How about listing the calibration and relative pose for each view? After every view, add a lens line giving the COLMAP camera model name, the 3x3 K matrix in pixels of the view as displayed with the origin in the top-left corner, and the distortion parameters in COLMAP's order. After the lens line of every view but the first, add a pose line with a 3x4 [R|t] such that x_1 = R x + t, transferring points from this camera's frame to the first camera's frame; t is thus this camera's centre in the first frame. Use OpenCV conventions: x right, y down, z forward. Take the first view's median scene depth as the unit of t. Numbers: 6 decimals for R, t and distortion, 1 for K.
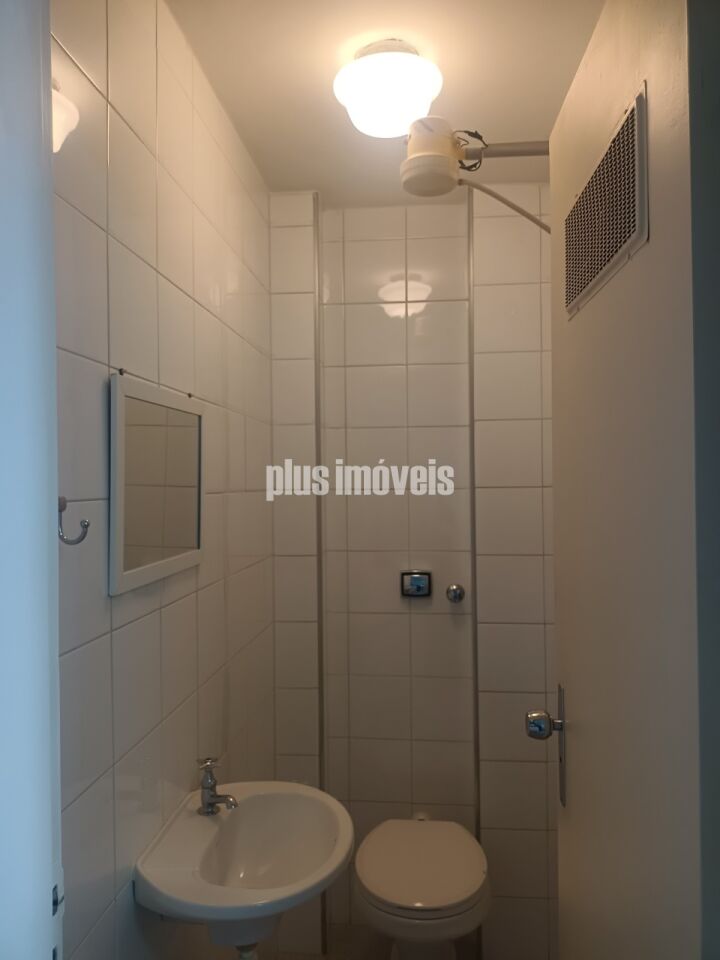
lens RADIAL K [[725.0, 0, 359.0], [0, 725.0, 474.6], [0, 0, 1]] dist [0.046450, -0.046781]
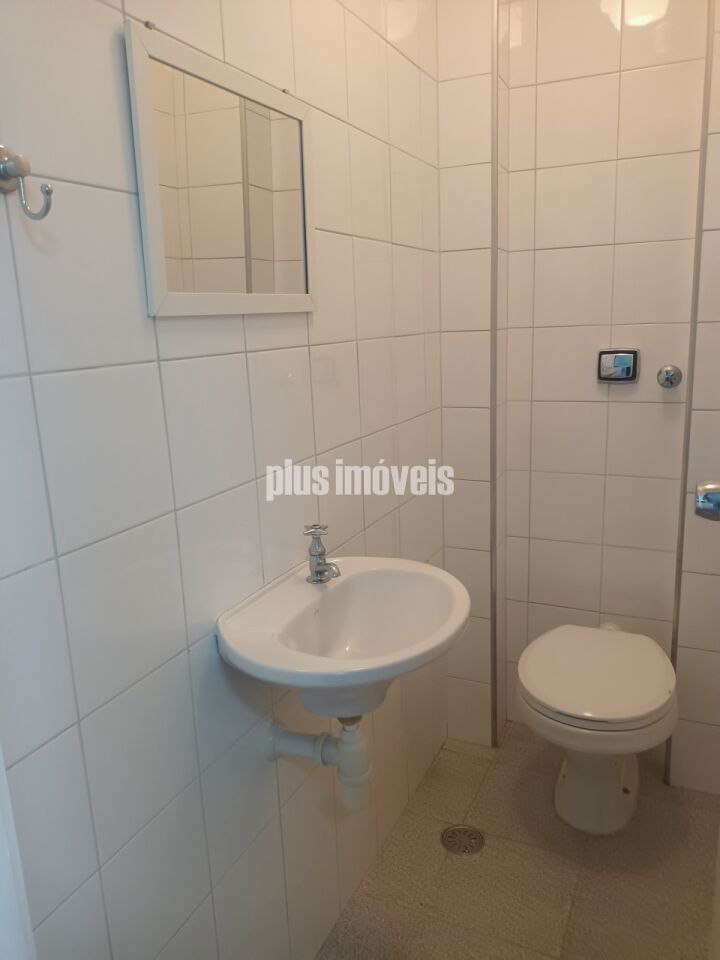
lens RADIAL K [[725.0, 0, 374.9], [0, 725.0, 462.4], [0, 0, 1]] dist [0.046450, -0.046781]
pose [[0.946627, 0.041658, -0.319628, 0.116673], [0.027356, 0.977653, 0.208439, 0.106832], [0.321169, -0.206057, 0.924333, 0.178188]]
